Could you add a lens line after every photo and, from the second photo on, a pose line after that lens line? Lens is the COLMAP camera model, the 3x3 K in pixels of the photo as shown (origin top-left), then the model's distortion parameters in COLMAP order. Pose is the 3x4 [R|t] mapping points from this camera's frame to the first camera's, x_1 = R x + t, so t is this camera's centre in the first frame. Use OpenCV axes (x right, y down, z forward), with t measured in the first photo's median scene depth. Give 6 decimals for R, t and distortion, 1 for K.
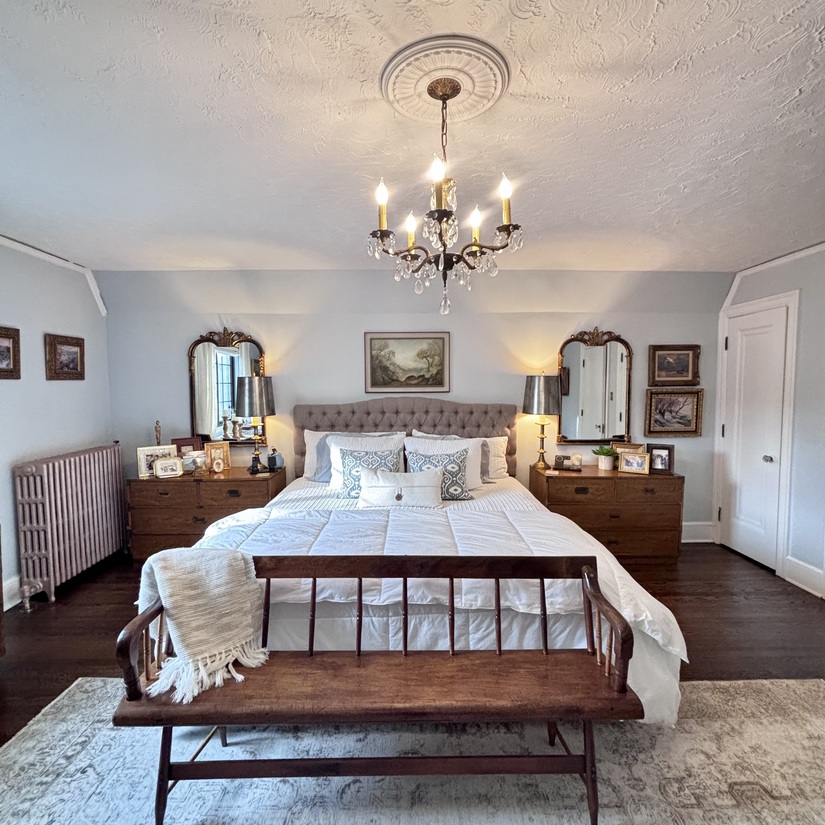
lens RADIAL K [[434.2, 0, 412.5], [0, 434.2, 412.5], [0, 0, 1]] dist [0.002826, -0.000710]
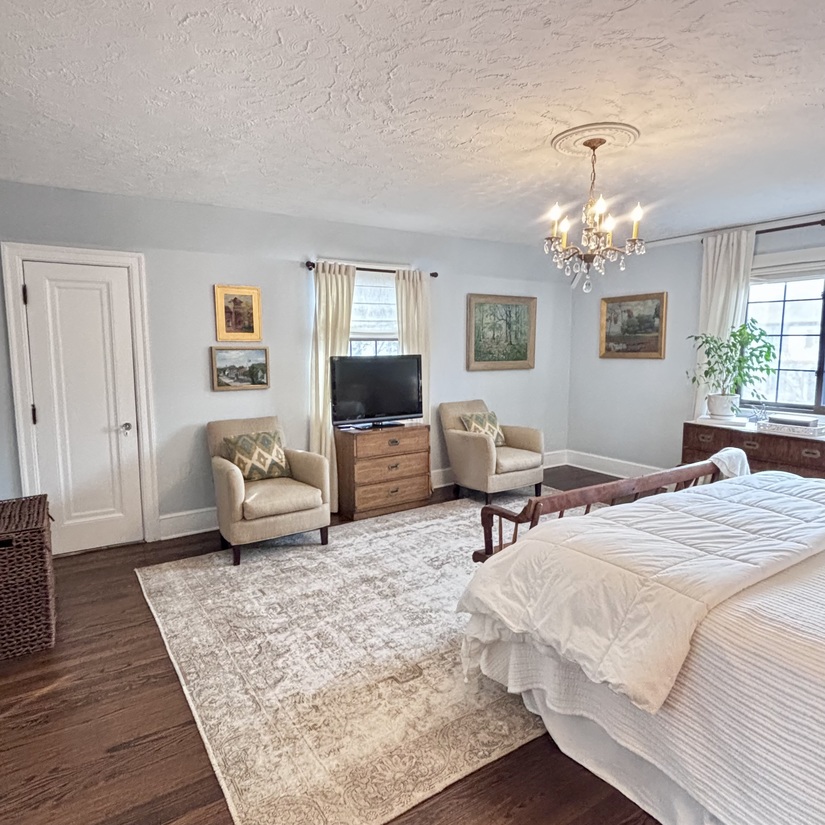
lens RADIAL K [[543.2, 0, 424.1], [0, 543.2, 412.9], [0, 0, 1]] dist [0.000980, -0.032162]
pose [[-0.833449, 0.066628, -0.548565, 0.620429], [-0.034062, 0.984622, 0.171343, -0.041194], [0.551546, 0.161491, -0.818363, 0.876037]]
